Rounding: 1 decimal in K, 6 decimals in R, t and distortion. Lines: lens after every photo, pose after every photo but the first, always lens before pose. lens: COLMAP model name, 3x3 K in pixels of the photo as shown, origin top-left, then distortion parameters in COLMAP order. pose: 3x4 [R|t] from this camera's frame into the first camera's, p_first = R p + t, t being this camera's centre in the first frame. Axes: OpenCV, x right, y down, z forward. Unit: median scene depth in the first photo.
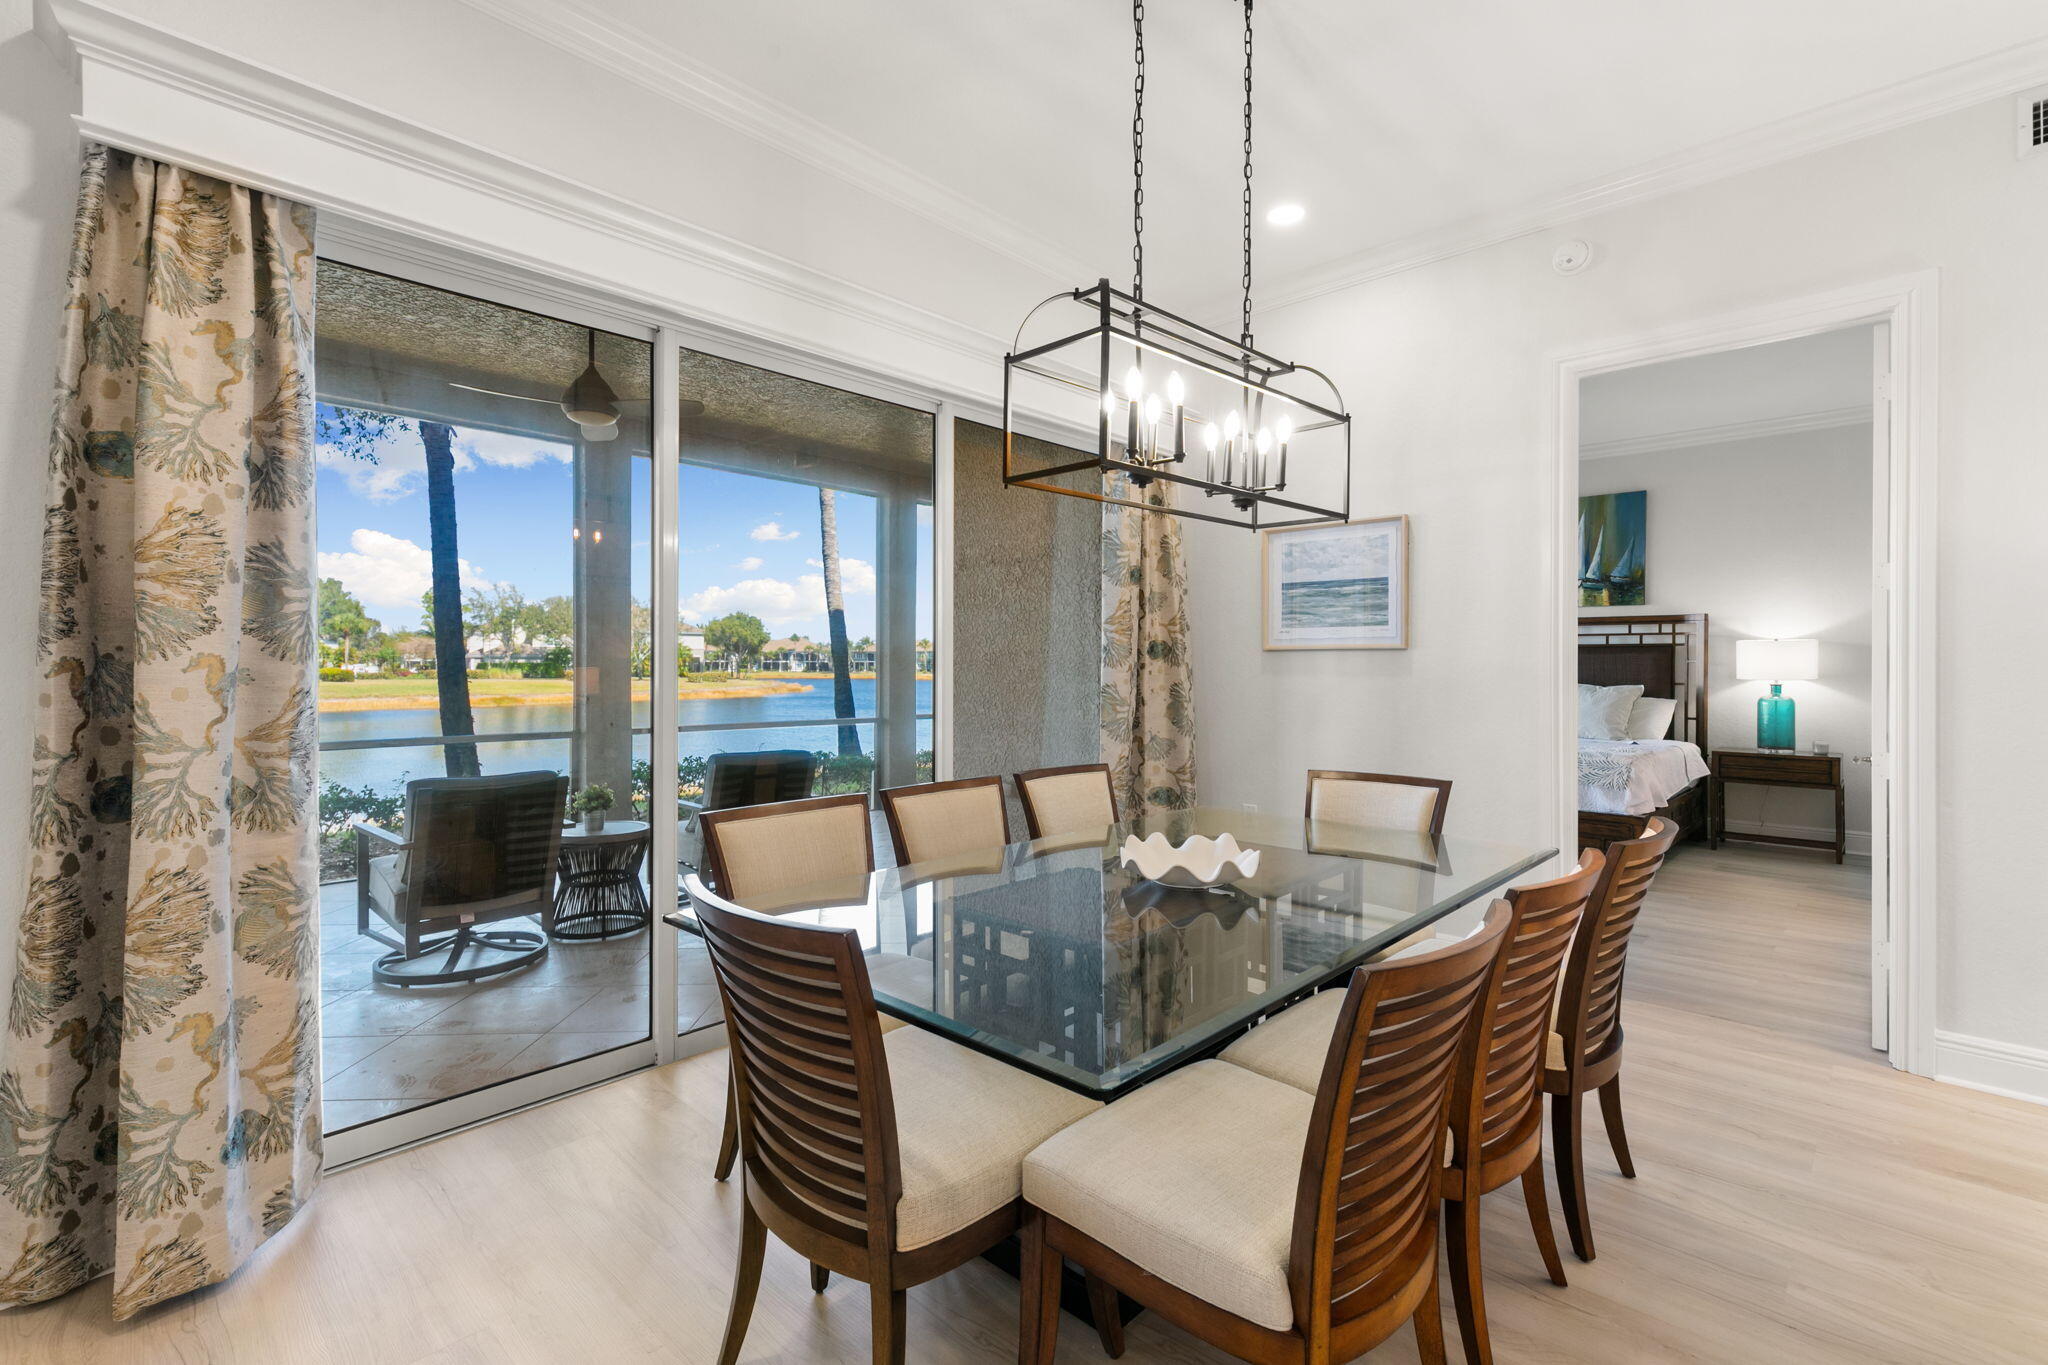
lens RADIAL K [[917.8, 0, 1023.3], [0, 917.8, 676.4], [0, 0, 1]] dist [0.001219, 0.000240]
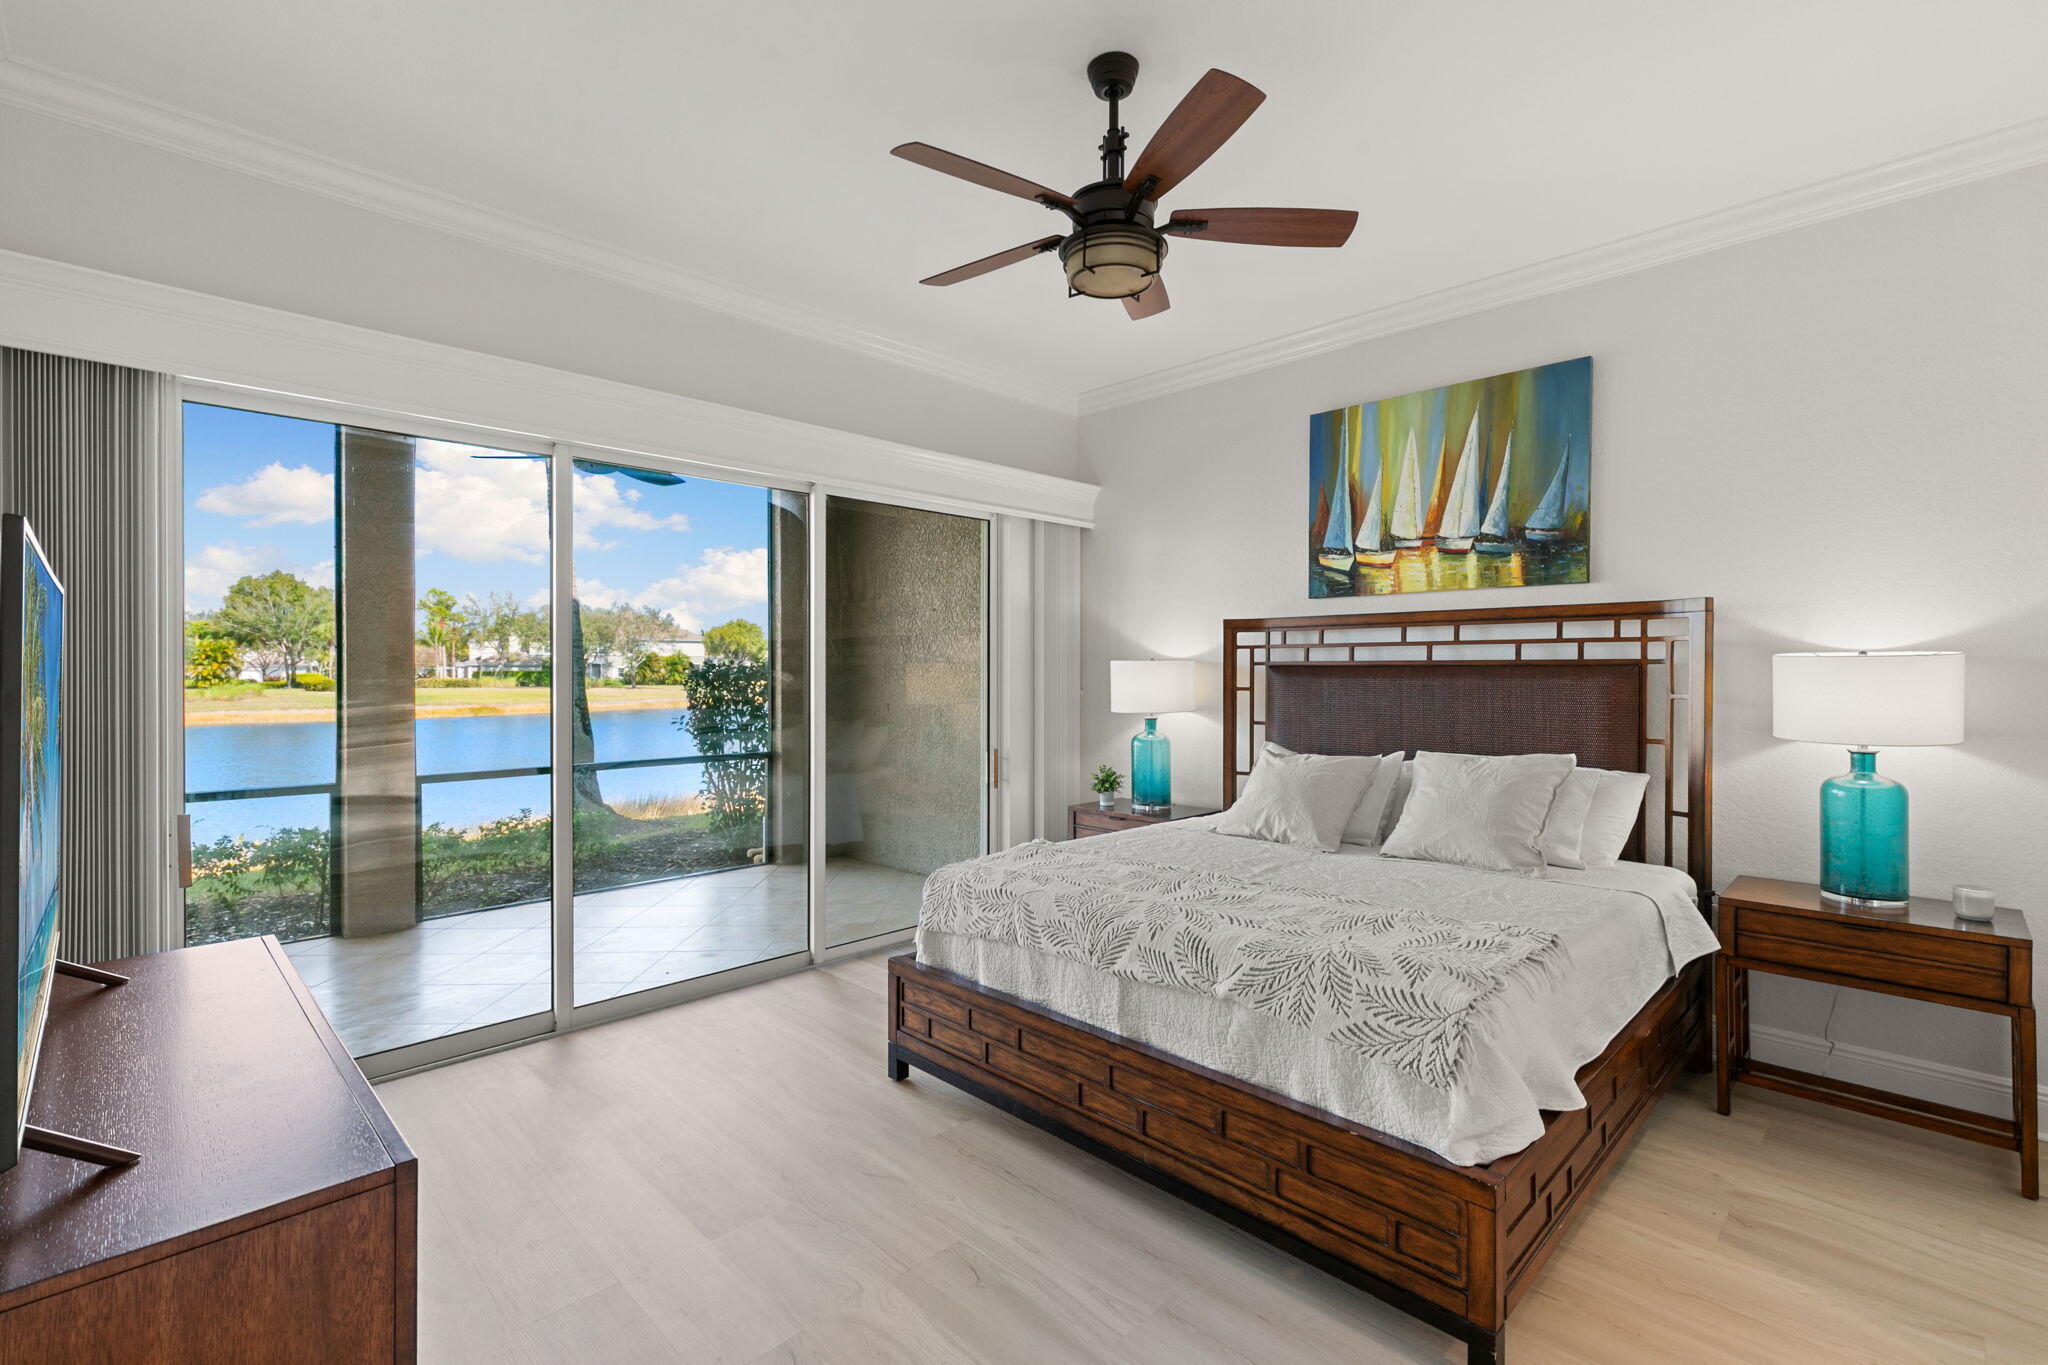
lens RADIAL K [[912.9, 0, 1024.0], [0, 912.9, 682.5], [0, 0, 1]] dist [0.000810, 0.000269]
pose [[0.999641, -0.003651, -0.026544, 0.372279], [0.003684, 0.999993, 0.001188, -0.024091], [0.026539, -0.001285, 0.999647, 0.480024]]
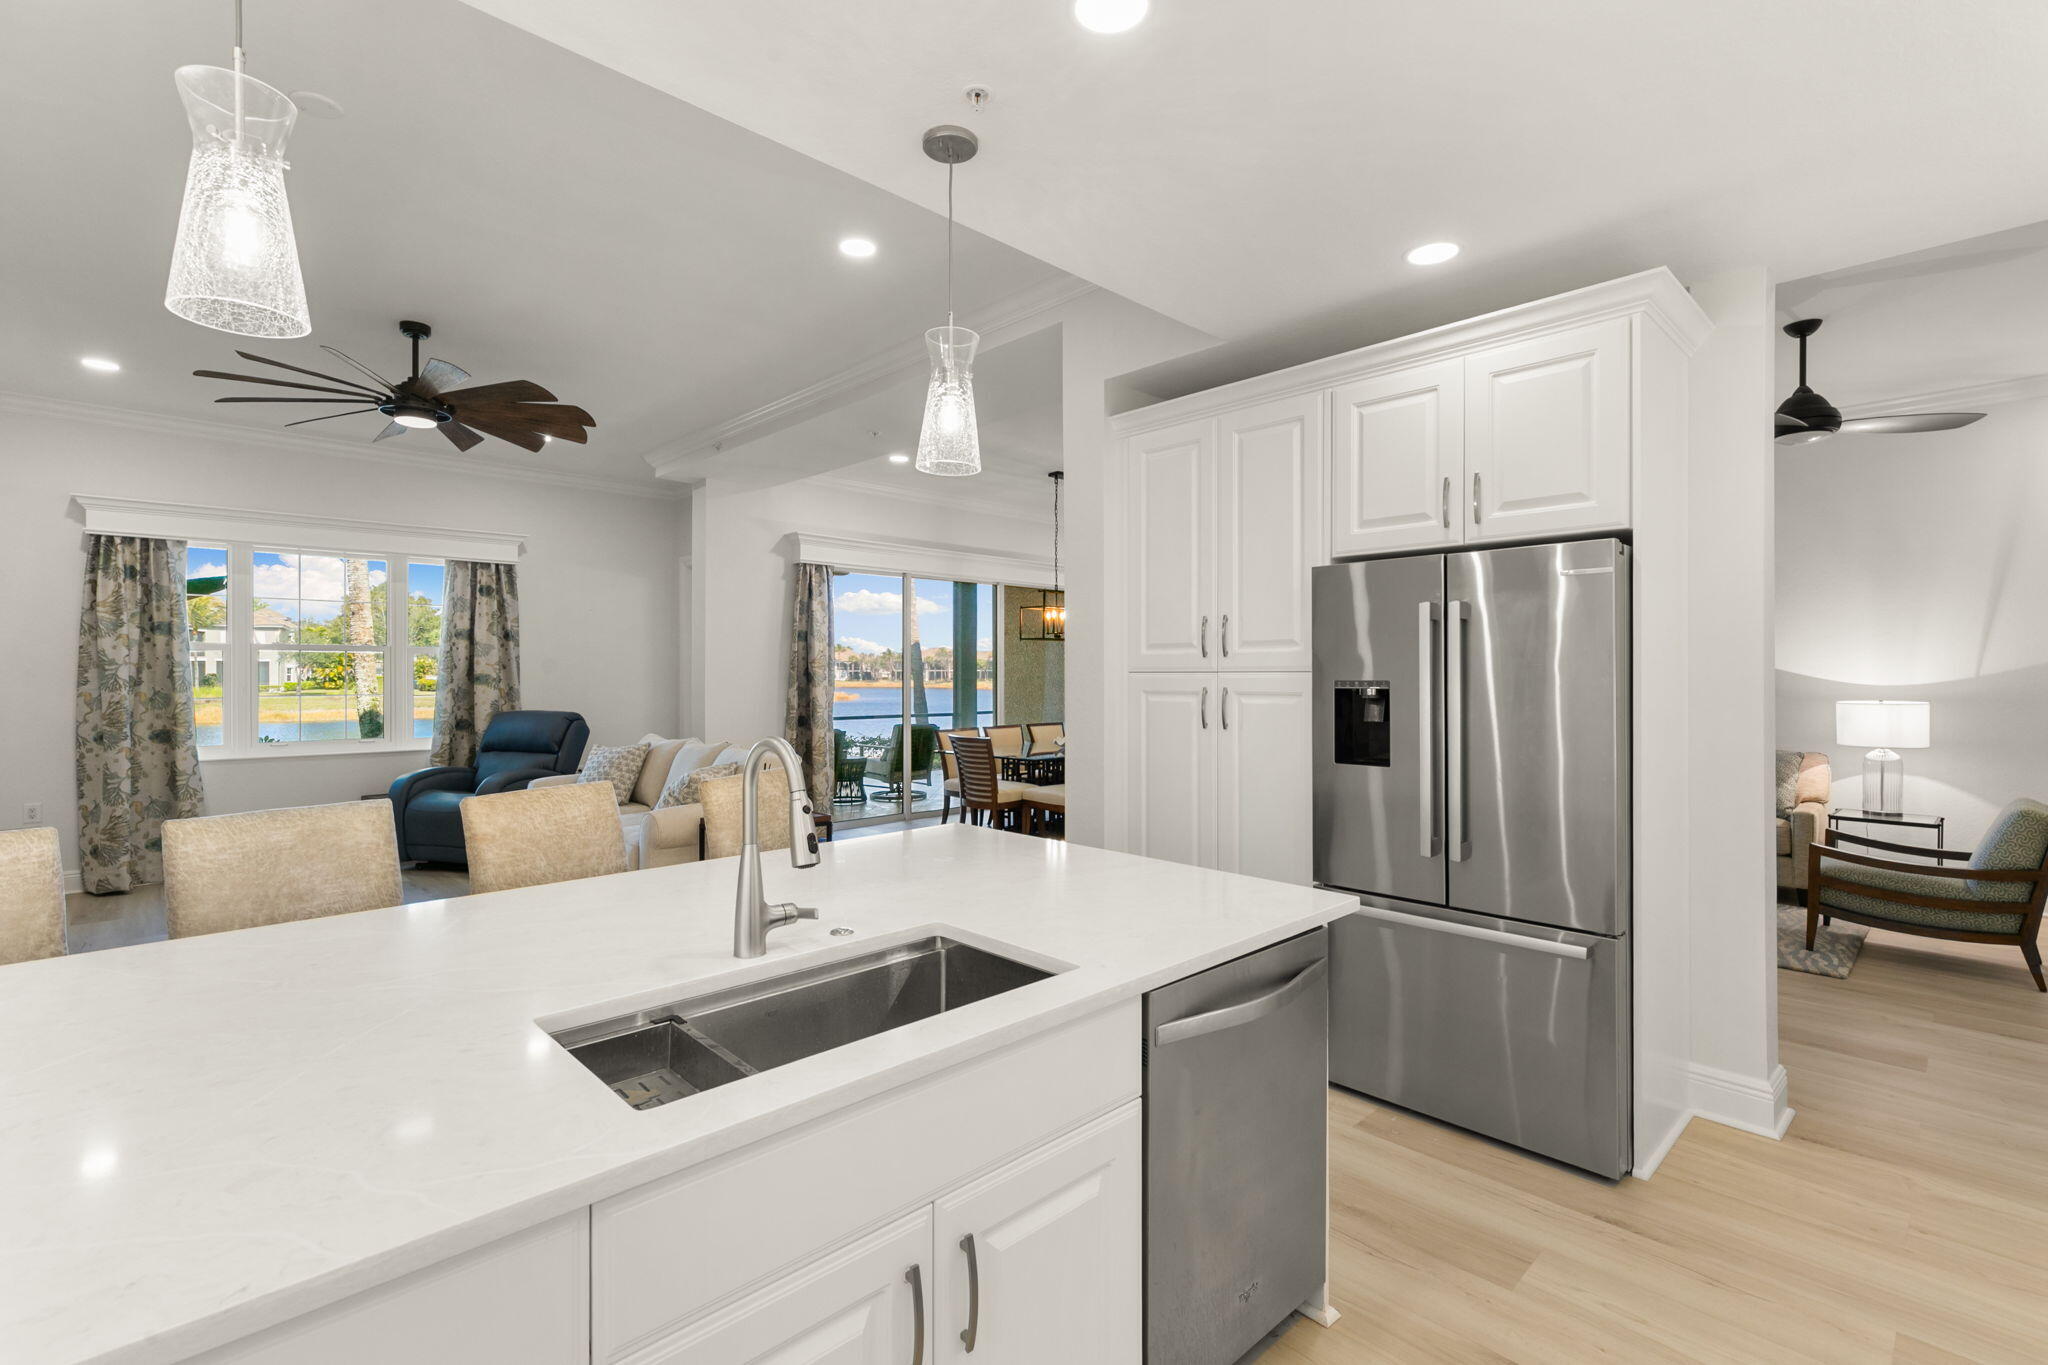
lens RADIAL K [[917.8, 0, 1023.3], [0, 917.8, 676.4], [0, 0, 1]] dist [0.001219, 0.000240]
pose [[0.999132, -0.002791, -0.041552, 0.040580], [0.002424, 0.999958, -0.008881, -0.006576], [0.041575, 0.008773, 0.999097, -0.756600]]
